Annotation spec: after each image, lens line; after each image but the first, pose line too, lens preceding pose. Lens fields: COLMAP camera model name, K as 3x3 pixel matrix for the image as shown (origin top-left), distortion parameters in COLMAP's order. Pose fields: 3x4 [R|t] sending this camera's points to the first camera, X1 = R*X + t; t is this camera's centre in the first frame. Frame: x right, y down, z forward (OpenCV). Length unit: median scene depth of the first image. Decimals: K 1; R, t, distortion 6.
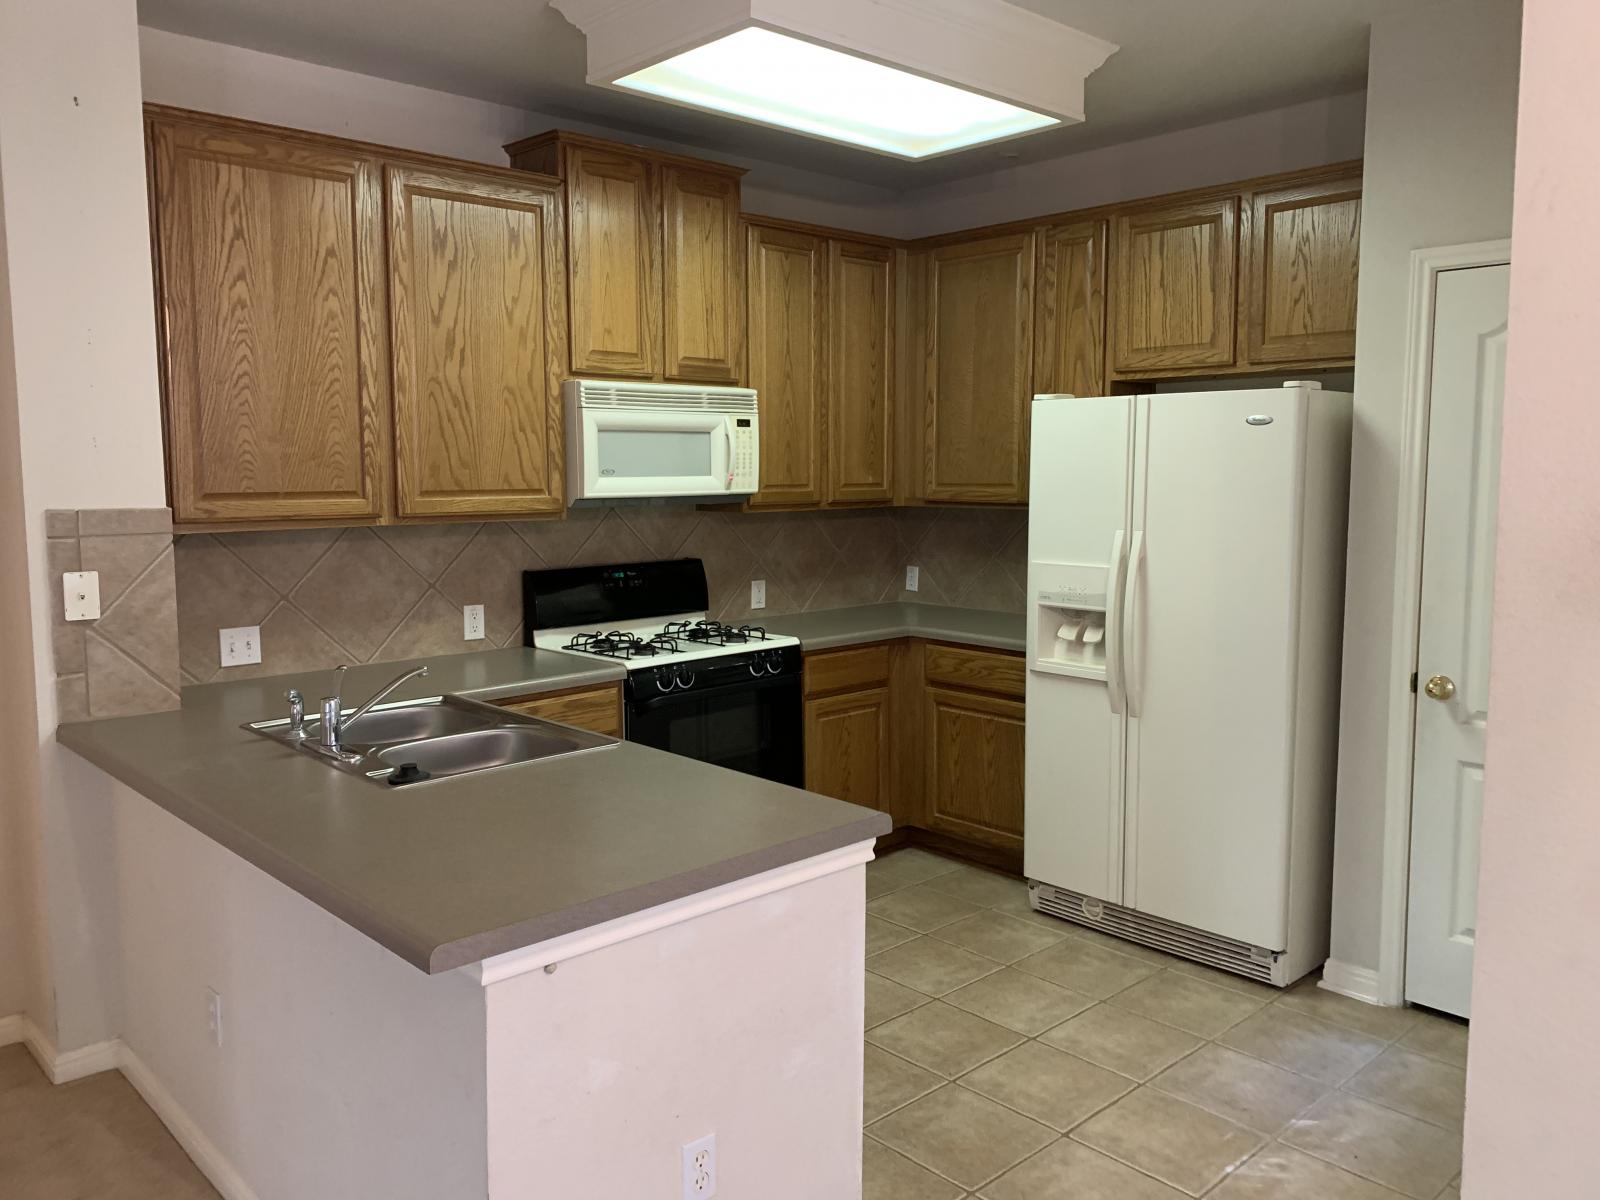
lens RADIAL K [[1237.7, 0, 795.1], [0, 1237.7, 588.7], [0, 0, 1]] dist [0.127237, -0.275185]
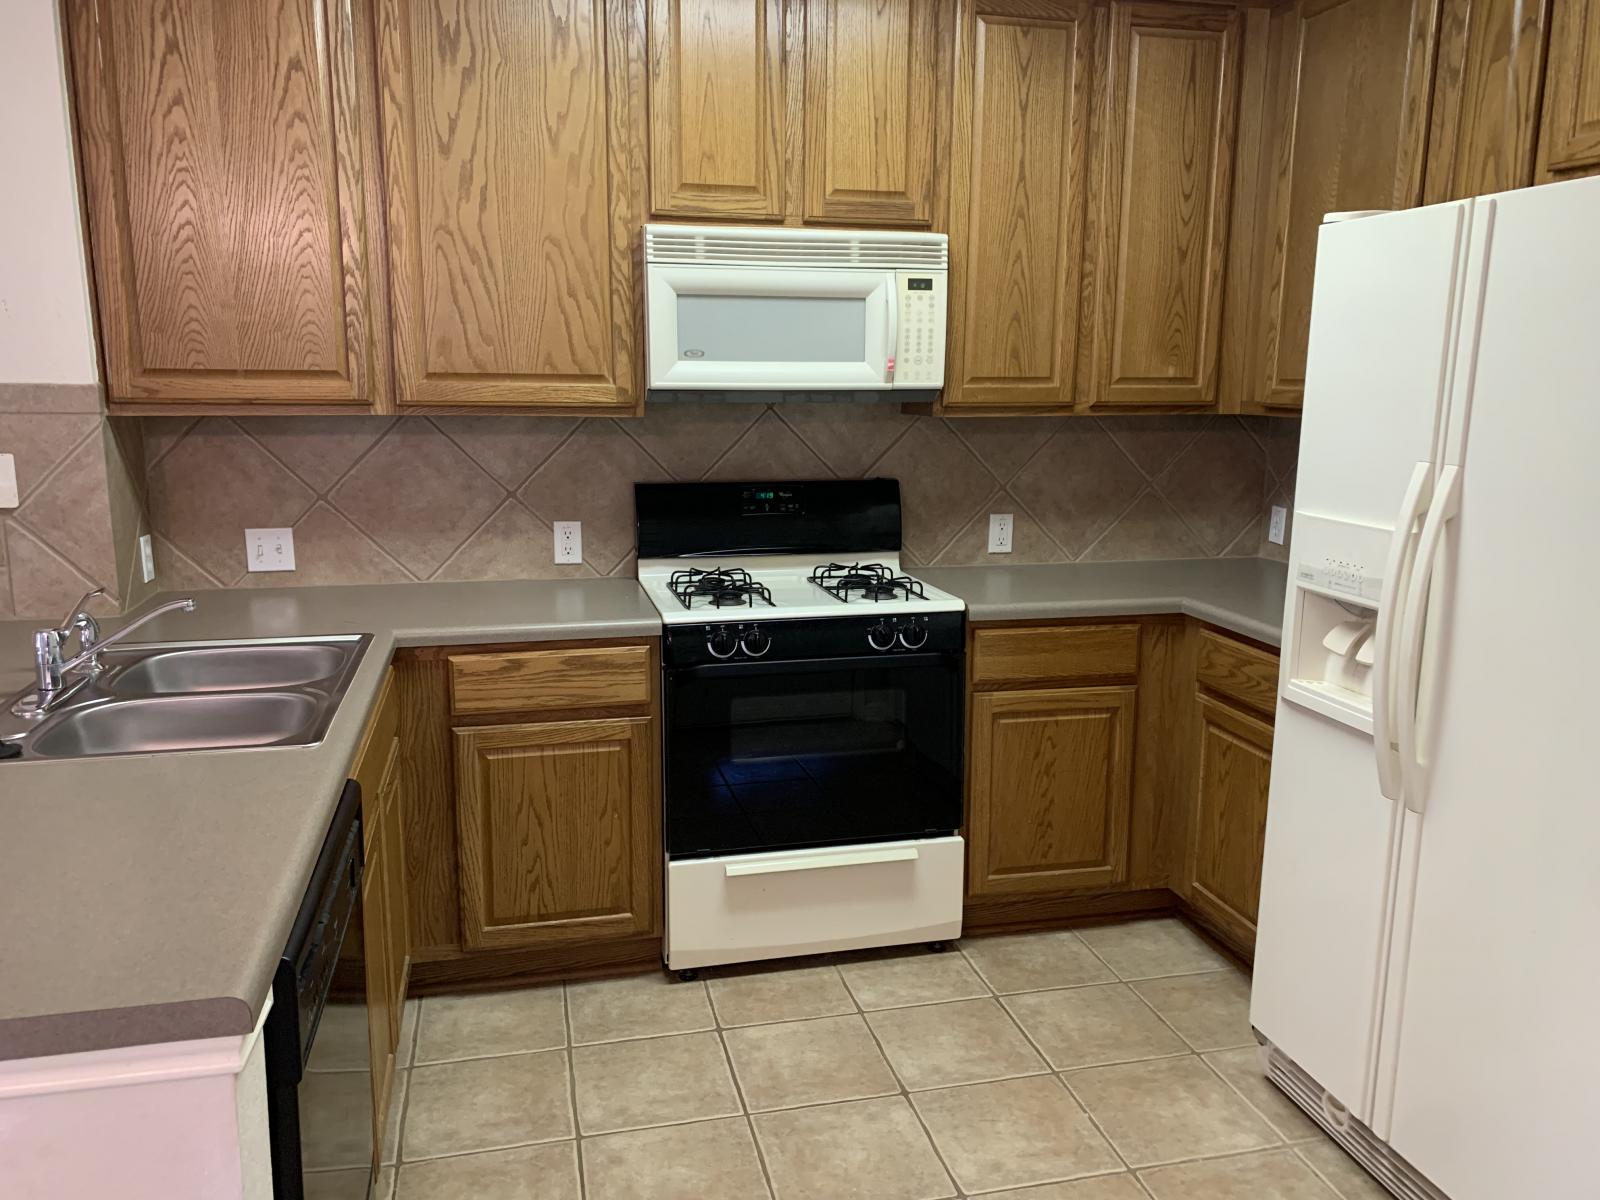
lens RADIAL K [[1235.5, 0, 798.1], [0, 1235.5, 611.2], [0, 0, 1]] dist [0.038875, -0.040250]
pose [[0.866259, 0.104225, -0.488602, 0.280403], [-0.060860, 0.992728, 0.103862, -0.022074], [0.495874, -0.060235, 0.866303, 0.388638]]
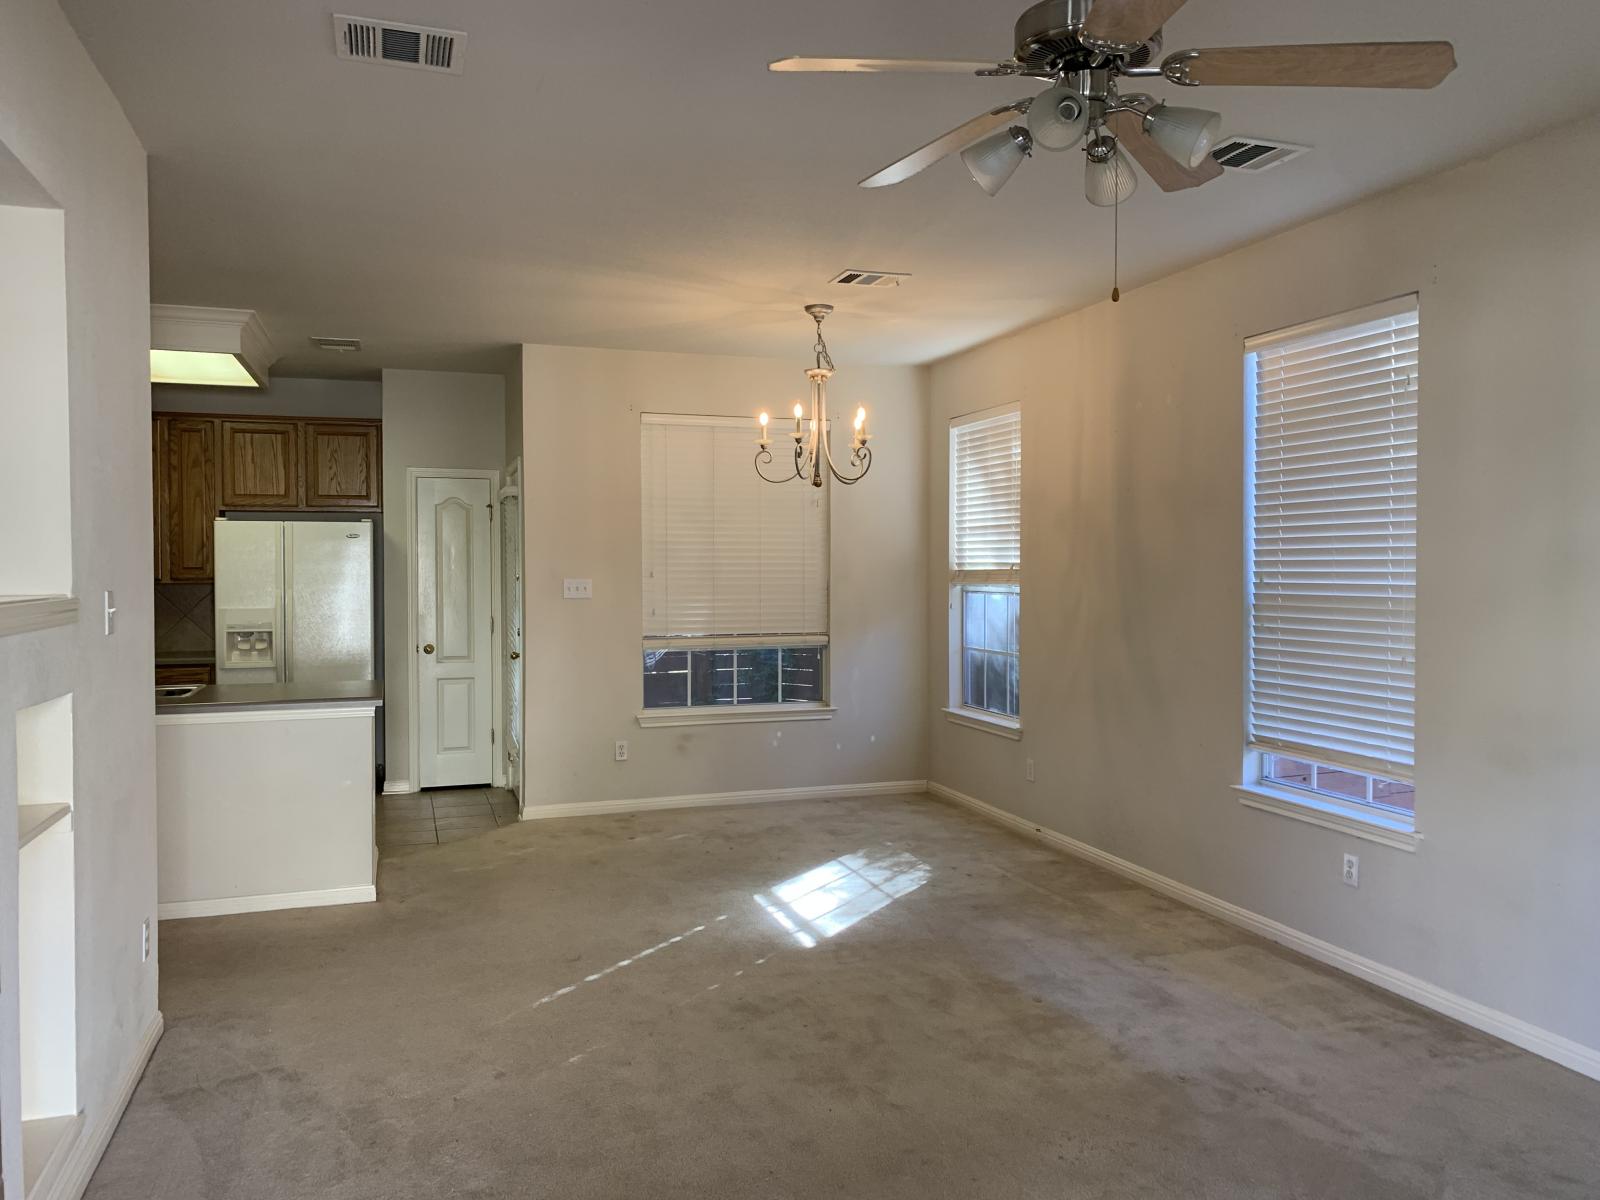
lens RADIAL K [[1237.7, 0, 795.1], [0, 1237.7, 588.7], [0, 0, 1]] dist [0.127237, -0.275185]
pose [[0.420032, -0.013793, 0.907405, -1.135316], [0.088915, 0.995699, -0.026023, 0.073127], [-0.903143, 0.091613, 0.419452, -0.538894]]
